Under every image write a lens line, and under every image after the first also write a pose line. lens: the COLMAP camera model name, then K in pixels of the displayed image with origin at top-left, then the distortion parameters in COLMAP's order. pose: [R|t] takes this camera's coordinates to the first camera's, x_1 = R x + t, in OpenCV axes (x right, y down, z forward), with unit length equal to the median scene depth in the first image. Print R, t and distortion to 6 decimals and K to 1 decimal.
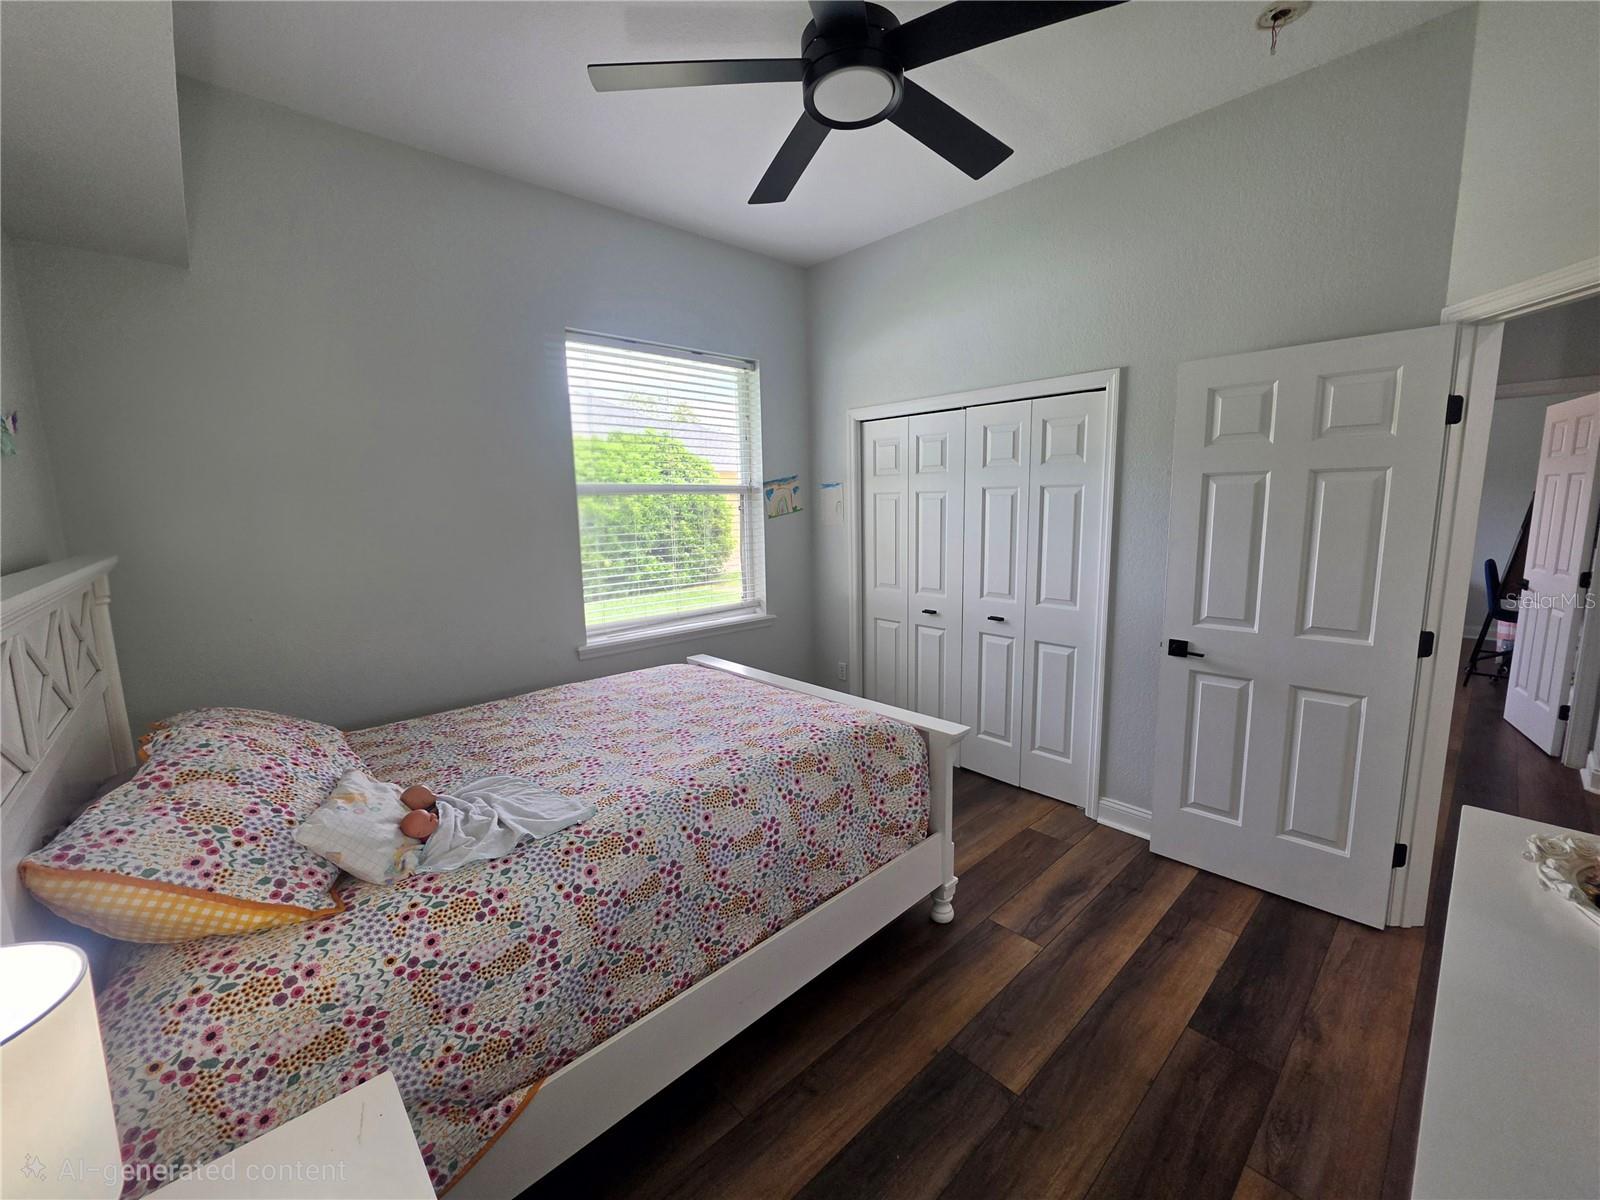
lens RADIAL K [[646.4, 0, 809.6], [0, 646.4, 598.6], [0, 0, 1]] dist [-0.003978, 0.000835]
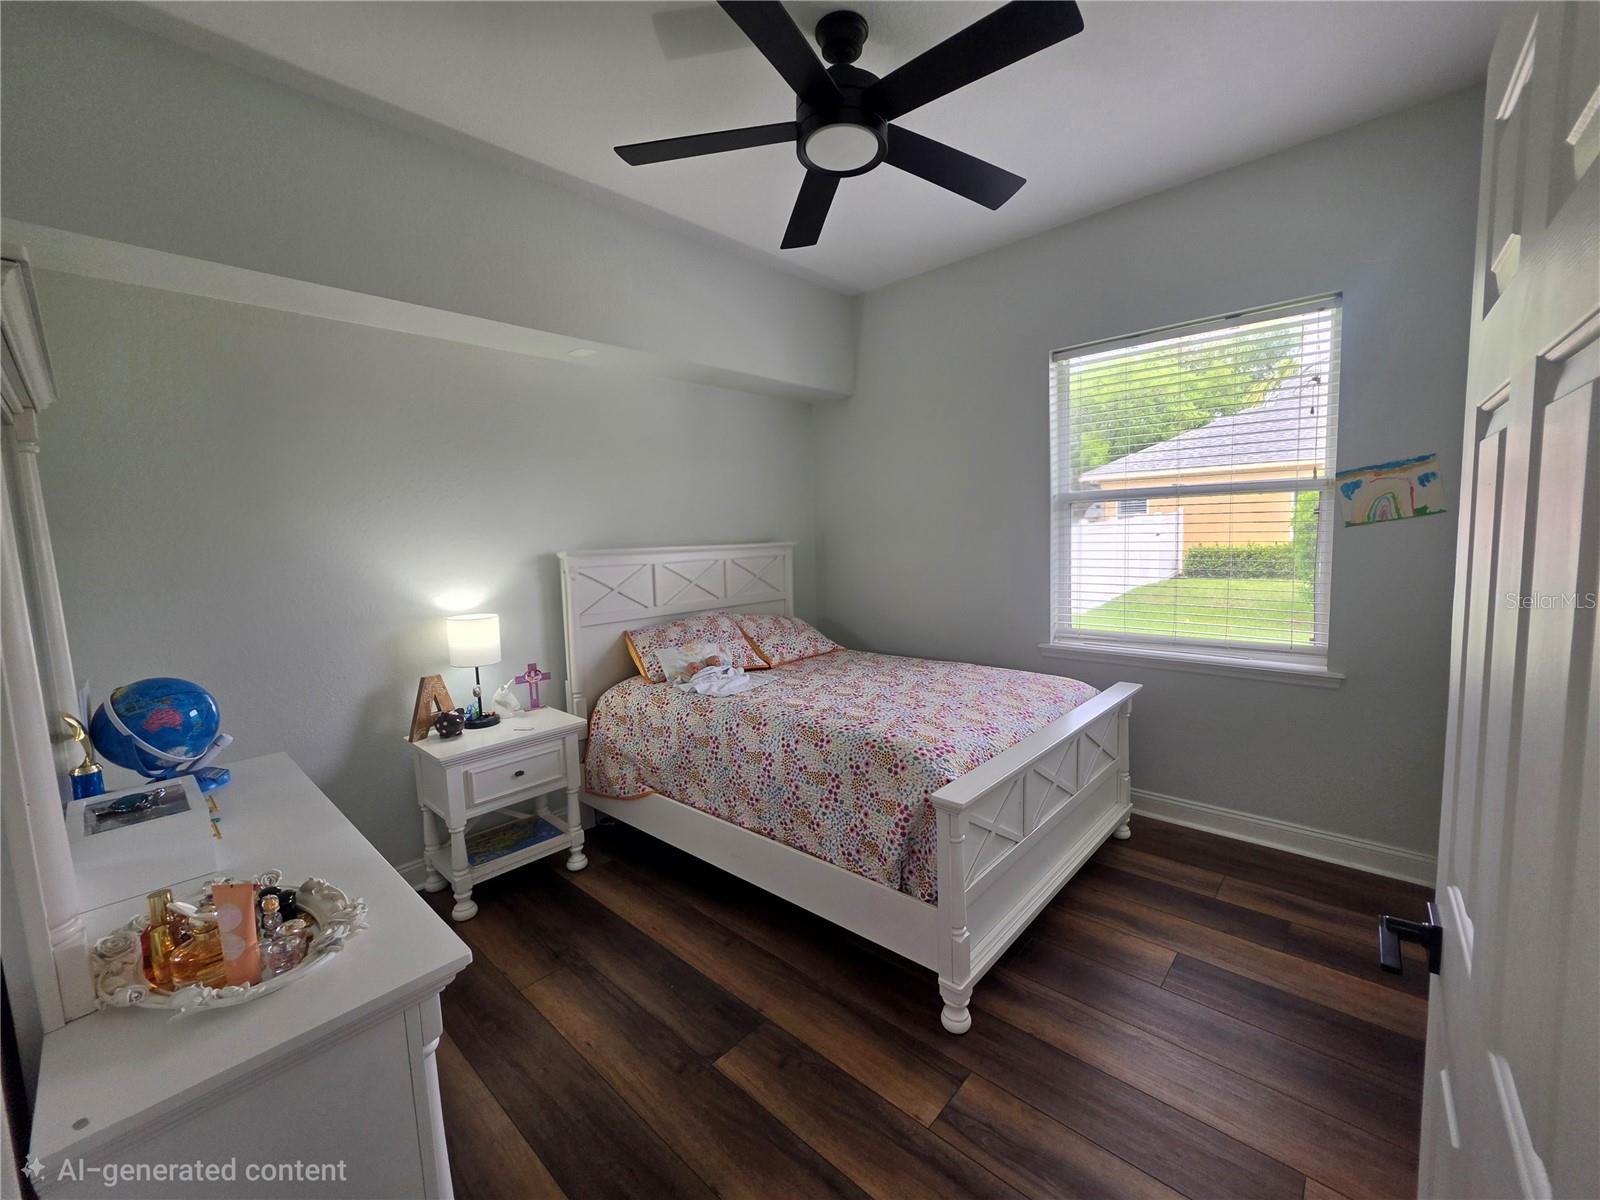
lens RADIAL K [[646.4, 0, 811.2], [0, 646.4, 596.9], [0, 0, 1]] dist [-0.003978, 0.000835]
pose [[0.080556, 0.118398, -0.989693, 1.152250], [-0.115163, 0.987376, 0.108747, -0.129999], [0.990075, 0.105216, 0.093174, 0.852105]]
